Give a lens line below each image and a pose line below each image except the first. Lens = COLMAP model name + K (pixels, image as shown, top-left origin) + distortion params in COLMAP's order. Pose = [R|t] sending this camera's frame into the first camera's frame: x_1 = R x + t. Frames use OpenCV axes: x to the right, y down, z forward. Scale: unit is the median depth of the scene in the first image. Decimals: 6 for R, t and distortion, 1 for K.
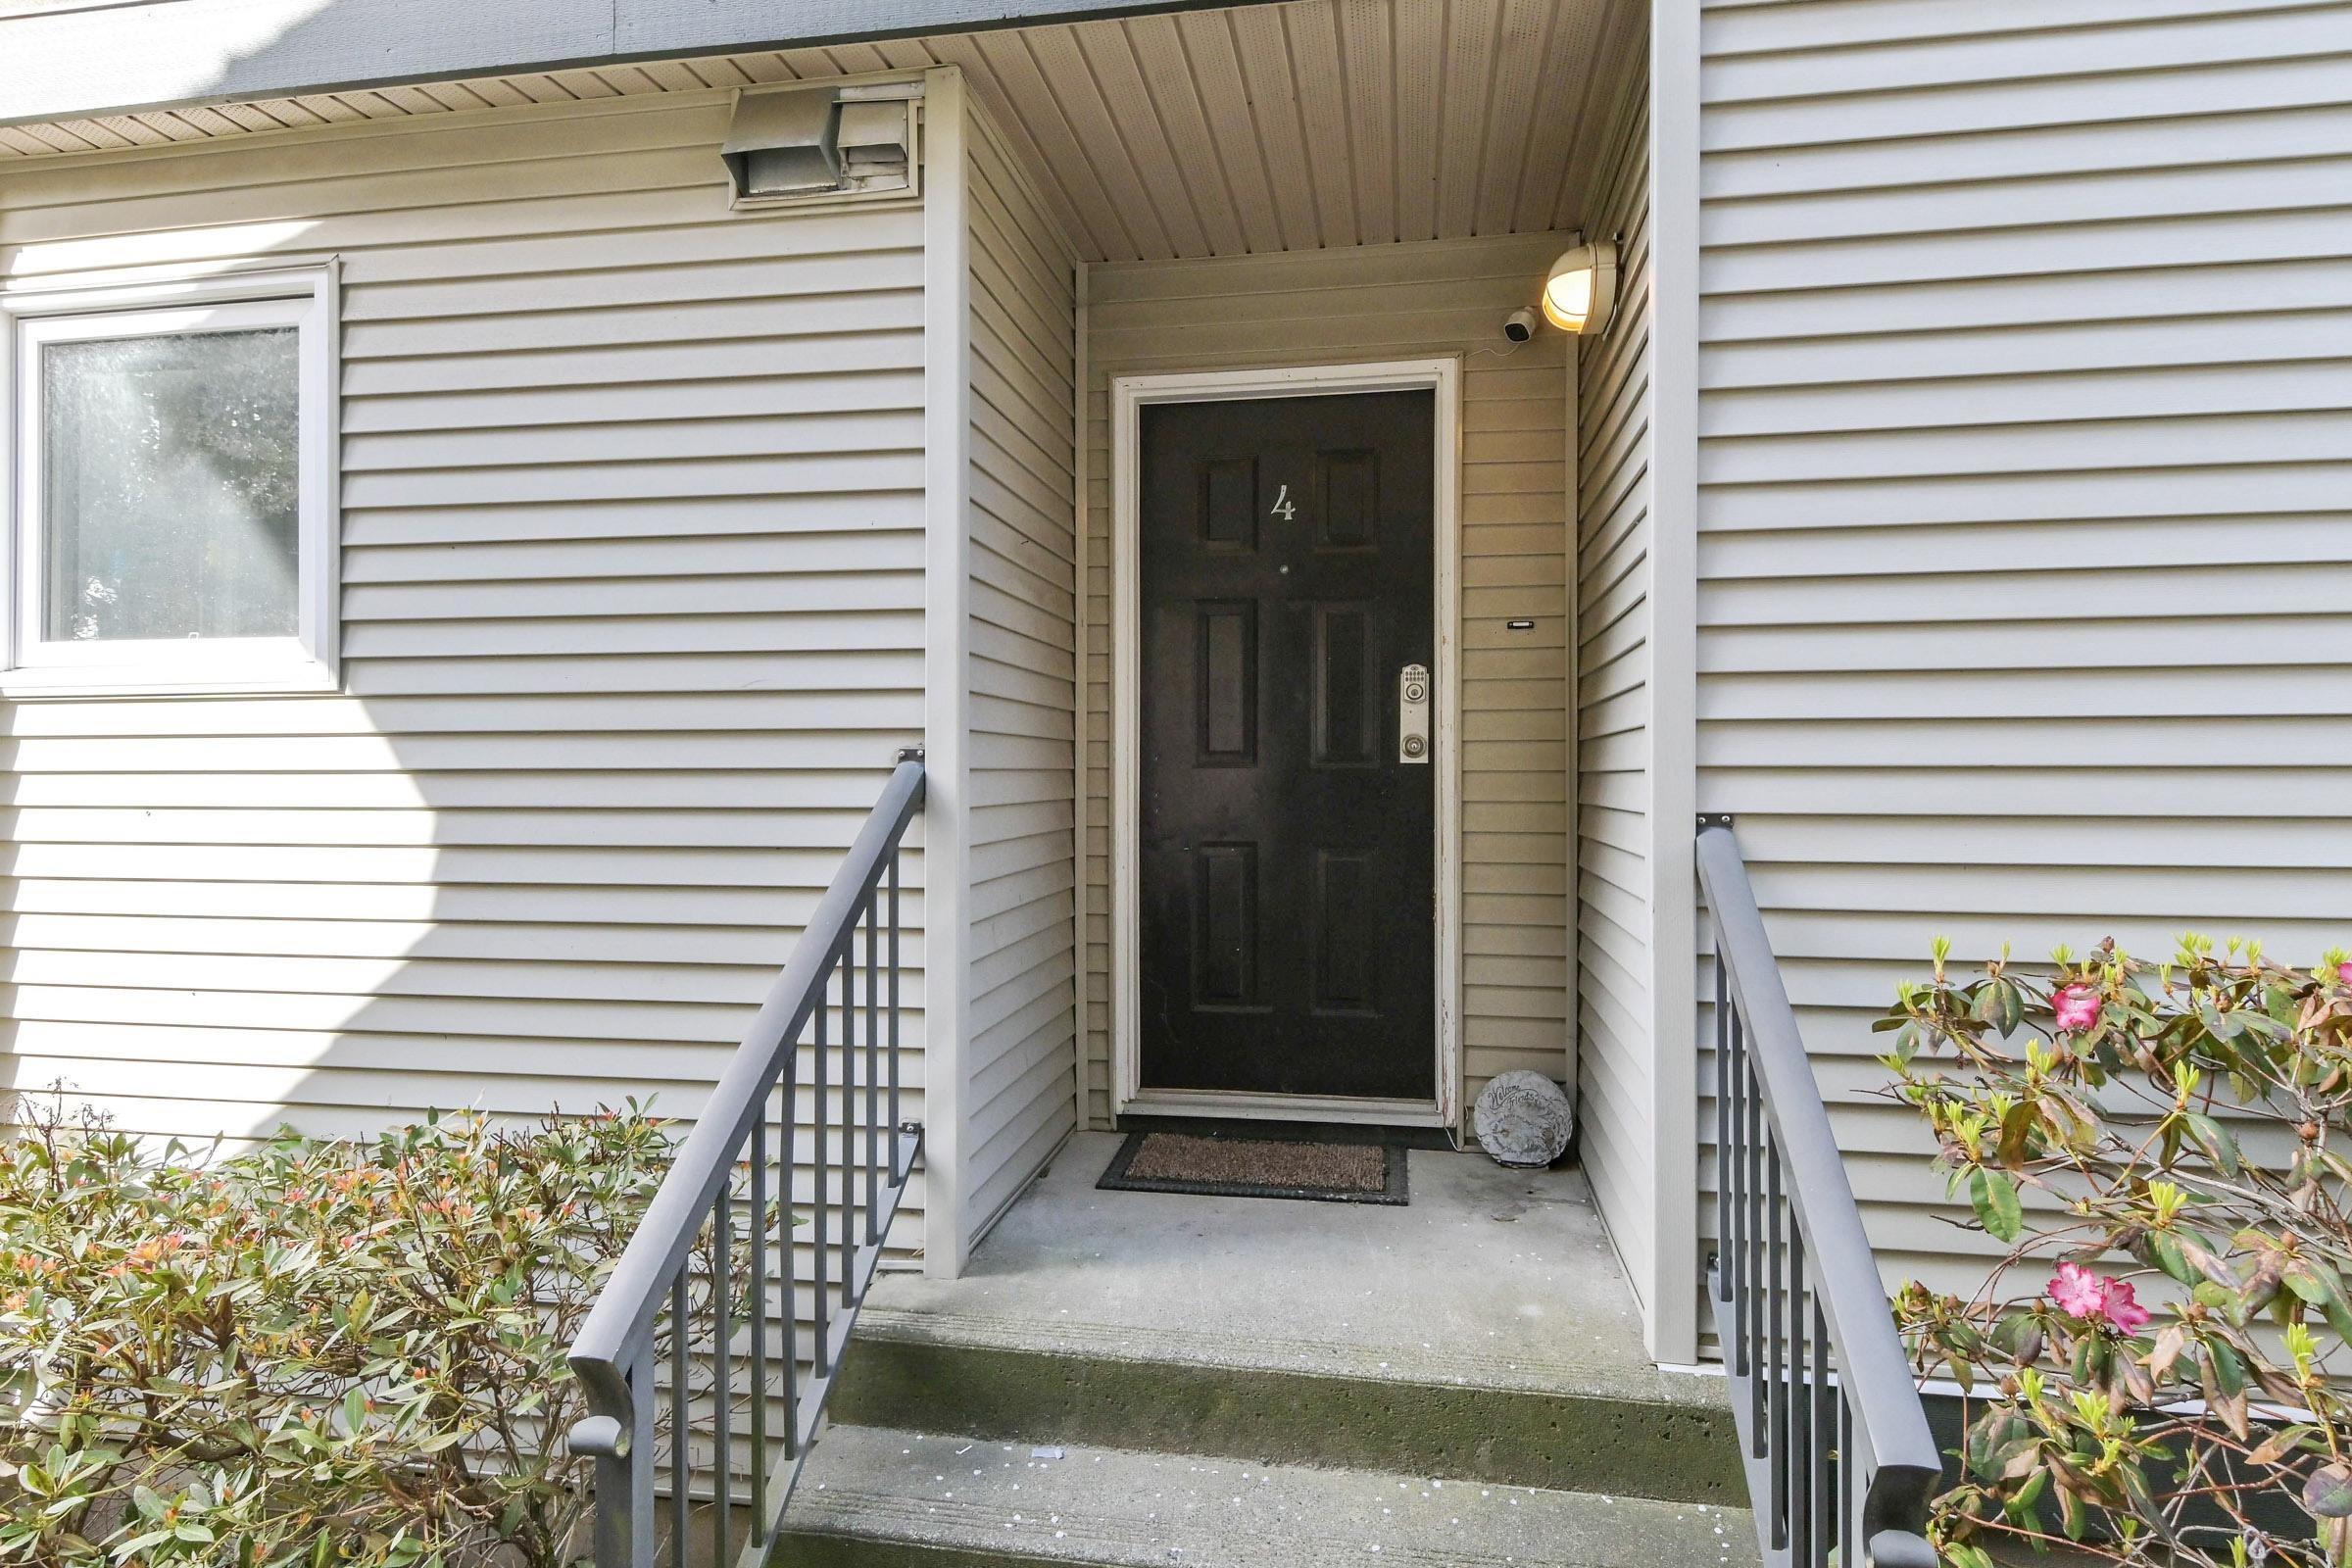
lens RADIAL K [[1318.6, 0, 1176.0], [0, 1318.6, 784.0], [0, 0, 1]] dist [0.081544, 0.000058]
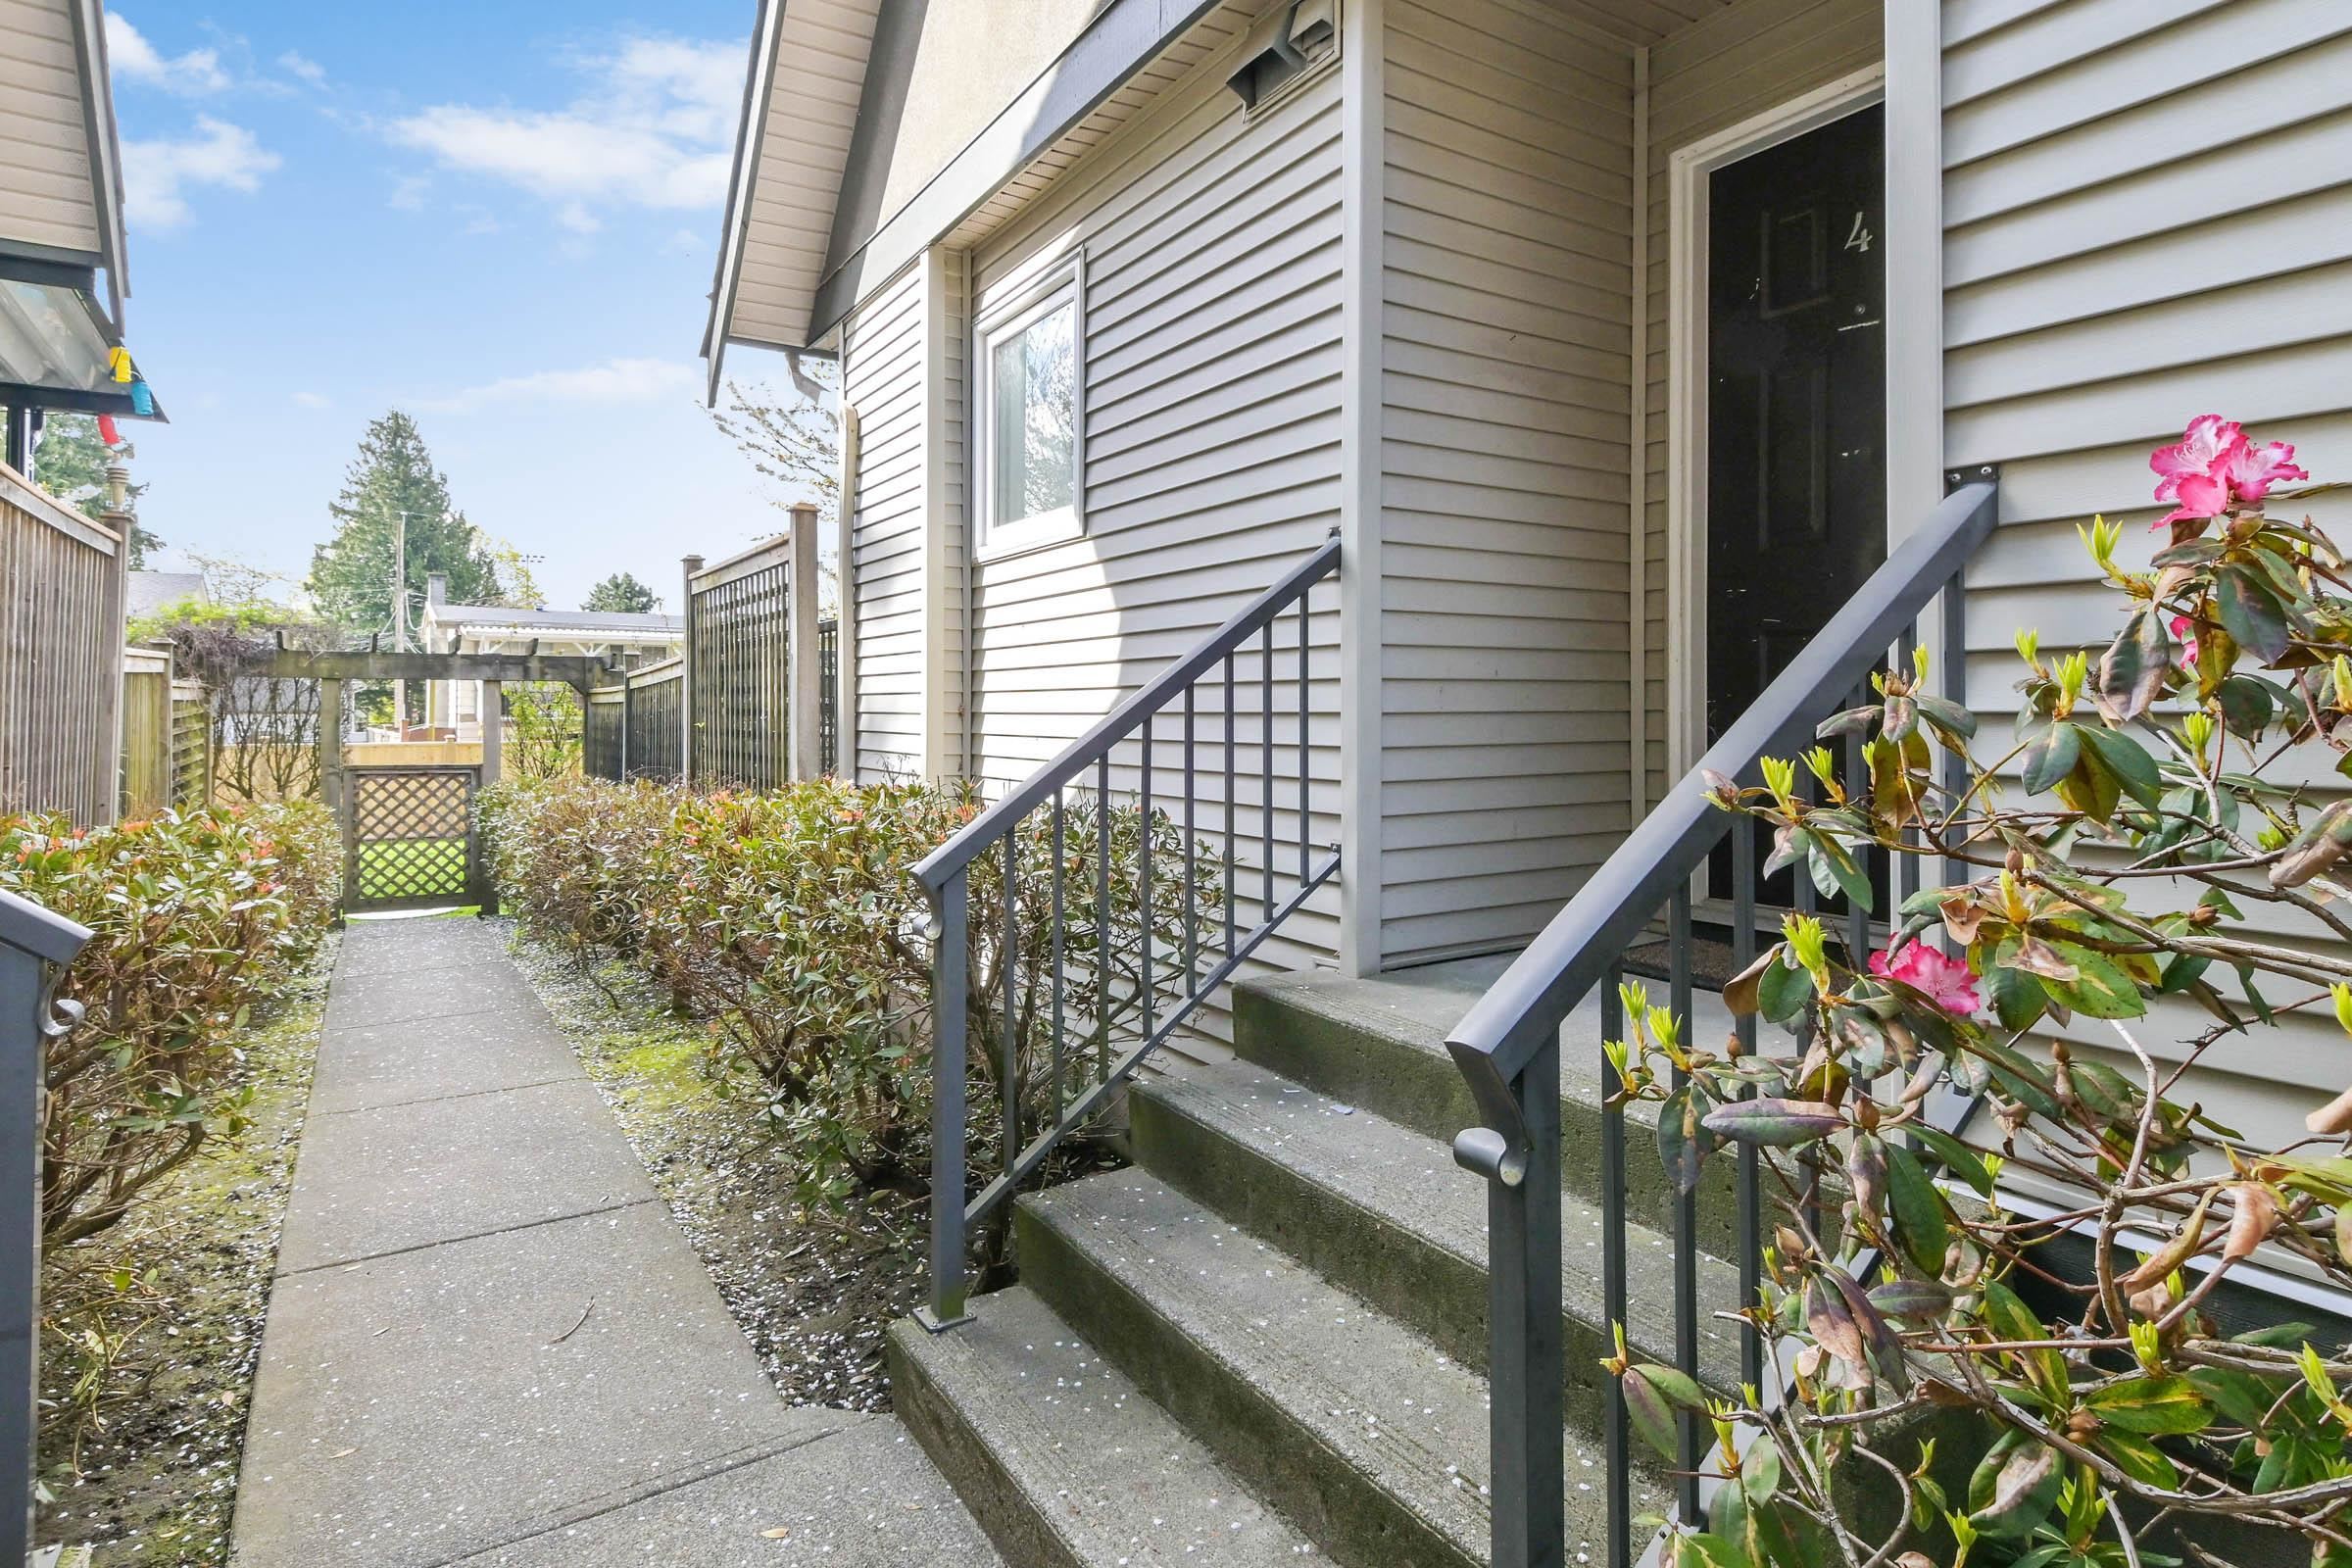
lens RADIAL K [[1266.1, 0, 1180.2], [0, 1266.1, 724.9], [0, 0, 1]] dist [0.003403, 0.000223]
pose [[0.677399, 0.007704, -0.735576, 0.490114], [-0.000925, 0.999953, 0.009621, 0.127720], [0.735615, -0.005836, 0.677374, 0.133826]]
